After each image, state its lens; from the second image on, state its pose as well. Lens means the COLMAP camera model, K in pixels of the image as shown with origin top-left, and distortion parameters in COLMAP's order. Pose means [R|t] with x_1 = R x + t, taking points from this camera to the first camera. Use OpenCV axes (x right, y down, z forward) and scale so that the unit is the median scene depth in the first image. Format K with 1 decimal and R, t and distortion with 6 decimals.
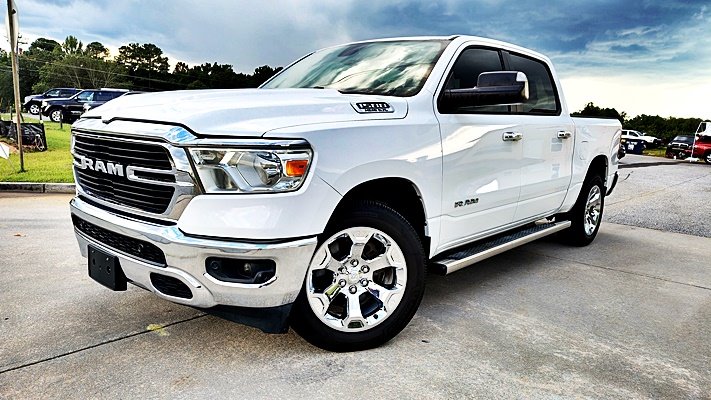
lens RADIAL K [[491.7, 0, 350.2], [0, 491.7, 206.2], [0, 0, 1]] dist [0.027201, -0.028468]
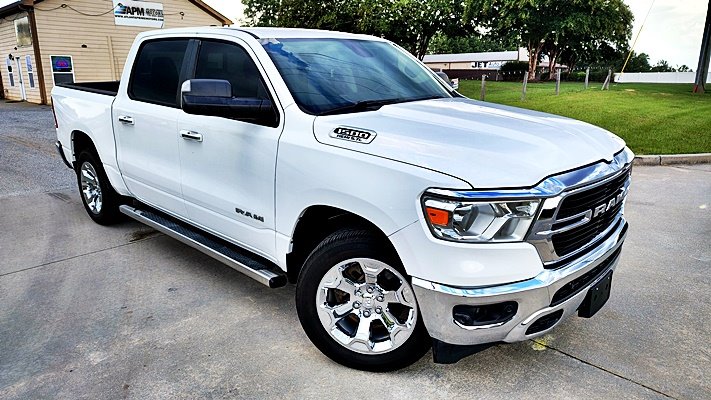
lens RADIAL K [[491.7, 0, 363.5], [0, 491.7, 203.8], [0, 0, 1]] dist [0.027201, -0.028468]
pose [[0.032719, -0.314850, 0.948577, -1.206400], [0.162387, 0.938149, 0.305788, -0.389565], [-0.986185, 0.144032, 0.081823, 1.136476]]
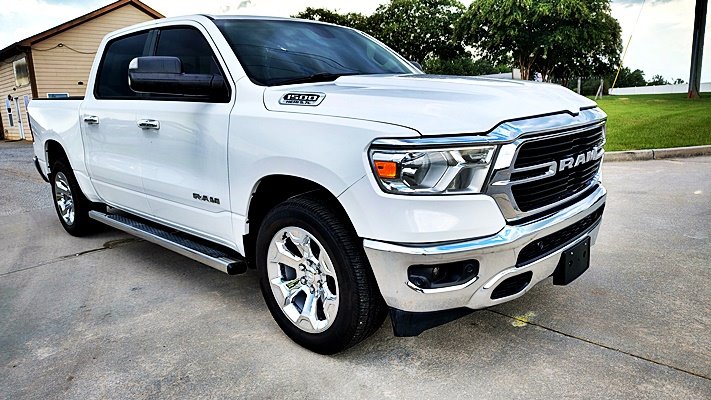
lens RADIAL K [[491.7, 0, 358.9], [0, 491.7, 204.1], [0, 0, 1]] dist [0.027201, -0.028468]
pose [[0.035069, -0.260925, 0.964722, -1.184568], [0.209823, 0.945723, 0.248159, -0.264125], [-0.977110, 0.193719, 0.087913, 1.080948]]
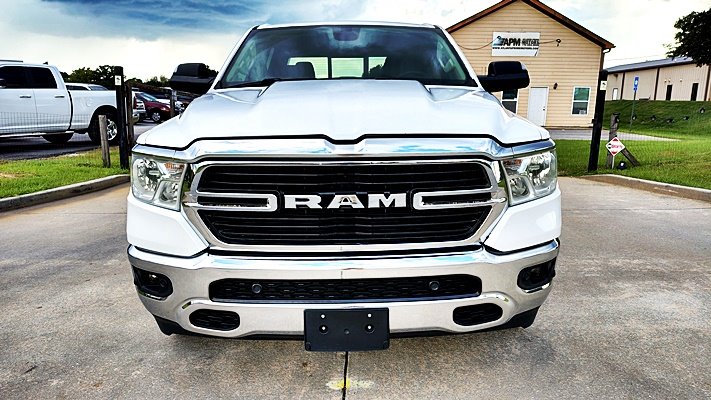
lens RADIAL K [[491.7, 0, 362.0], [0, 491.7, 209.7], [0, 0, 1]] dist [0.027201, -0.028468]
pose [[0.734582, -0.196042, 0.649582, -0.770070], [0.146564, 0.980595, 0.130199, -0.127163], [-0.662501, -0.000437, 0.749061, 0.332743]]
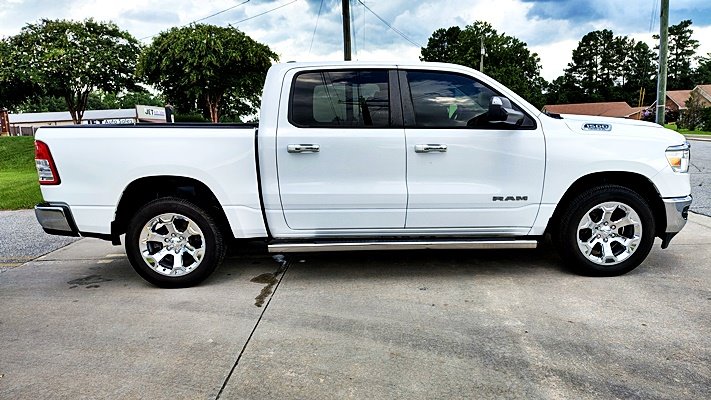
lens RADIAL K [[491.7, 0, 361.9], [0, 491.7, 203.9], [0, 0, 1]] dist [0.027201, -0.028468]
pose [[-0.666489, -0.156713, 0.728857, -0.967734], [0.114375, 0.944589, 0.307686, -0.540723], [-0.736689, 0.288432, -0.611634, 2.576212]]
